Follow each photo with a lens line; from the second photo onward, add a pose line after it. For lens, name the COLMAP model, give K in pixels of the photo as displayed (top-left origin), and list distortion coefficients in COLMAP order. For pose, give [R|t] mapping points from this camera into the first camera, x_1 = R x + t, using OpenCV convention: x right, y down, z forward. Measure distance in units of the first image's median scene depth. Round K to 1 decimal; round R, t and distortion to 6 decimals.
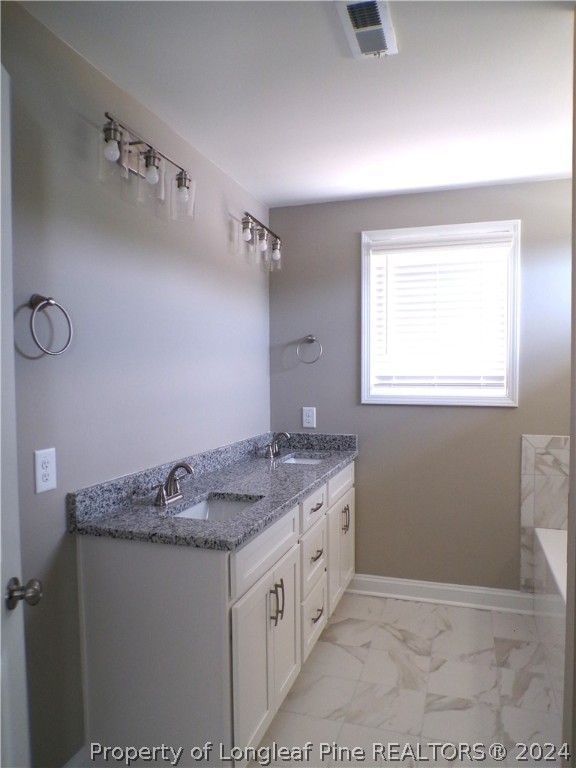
lens RADIAL K [[552.2, 0, 288.8], [0, 552.2, 398.0], [0, 0, 1]] dist [-0.005764, -0.005049]
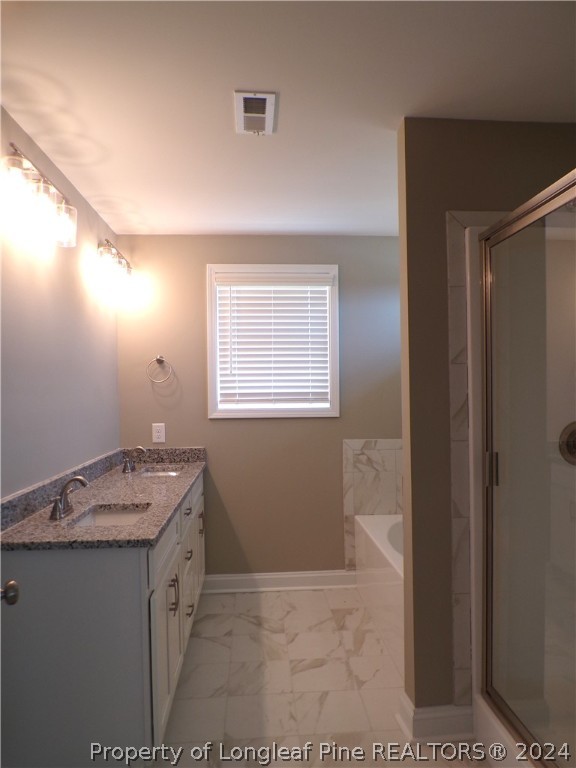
lens RADIAL K [[552.2, 0, 288.8], [0, 552.2, 398.0], [0, 0, 1]] dist [-0.005764, -0.005049]
pose [[0.928318, -0.015505, 0.371464, -0.156351], [0.028075, 0.999201, -0.028453, 0.006453], [-0.370726, 0.036842, 0.928011, -0.101338]]
